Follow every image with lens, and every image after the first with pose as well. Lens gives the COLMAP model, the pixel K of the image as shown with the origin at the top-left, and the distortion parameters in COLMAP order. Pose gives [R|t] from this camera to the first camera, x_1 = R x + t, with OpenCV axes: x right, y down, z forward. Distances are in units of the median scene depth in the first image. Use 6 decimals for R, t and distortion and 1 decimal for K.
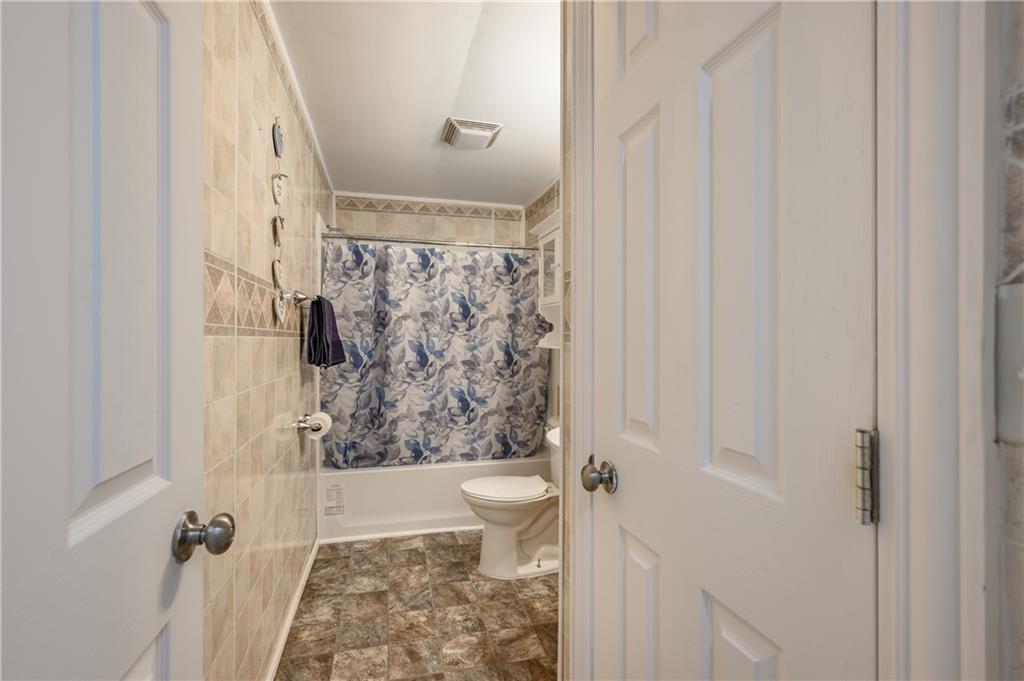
lens RADIAL K [[456.7, 0, 512.6], [0, 456.7, 339.5], [0, 0, 1]] dist [-0.000367, 0.000279]
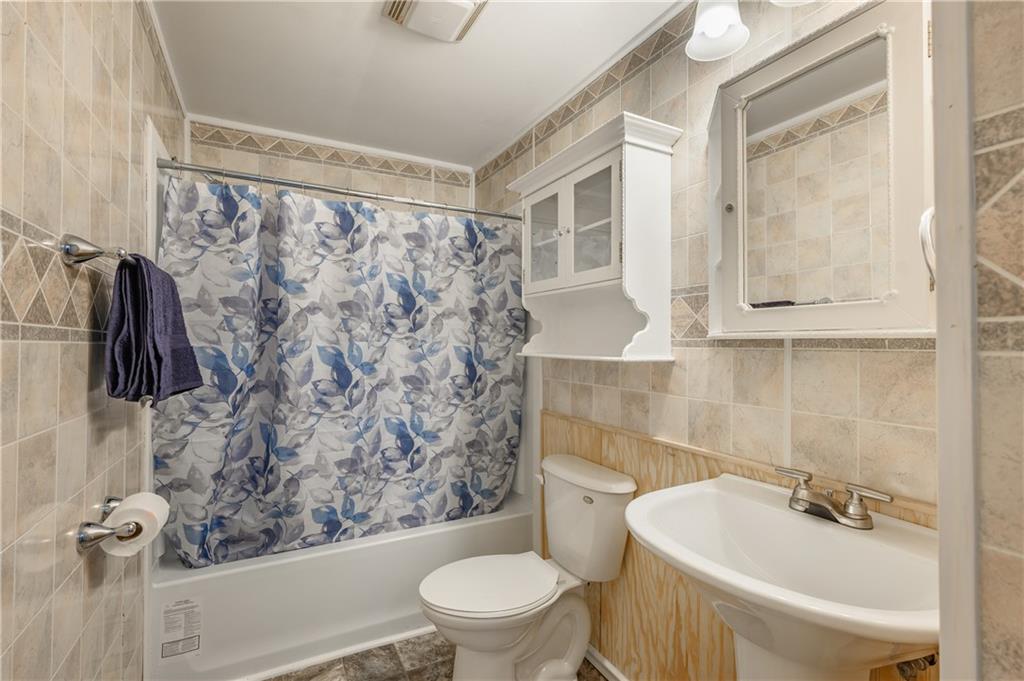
lens RADIAL K [[456.7, 0, 509.2], [0, 456.7, 339.5], [0, 0, 1]] dist [-0.000367, 0.000279]
pose [[0.975064, -0.000506, 0.221923, -0.109587], [0.003097, 0.999931, -0.011326, 0.000083], [-0.221902, 0.011731, 0.974998, 0.327128]]
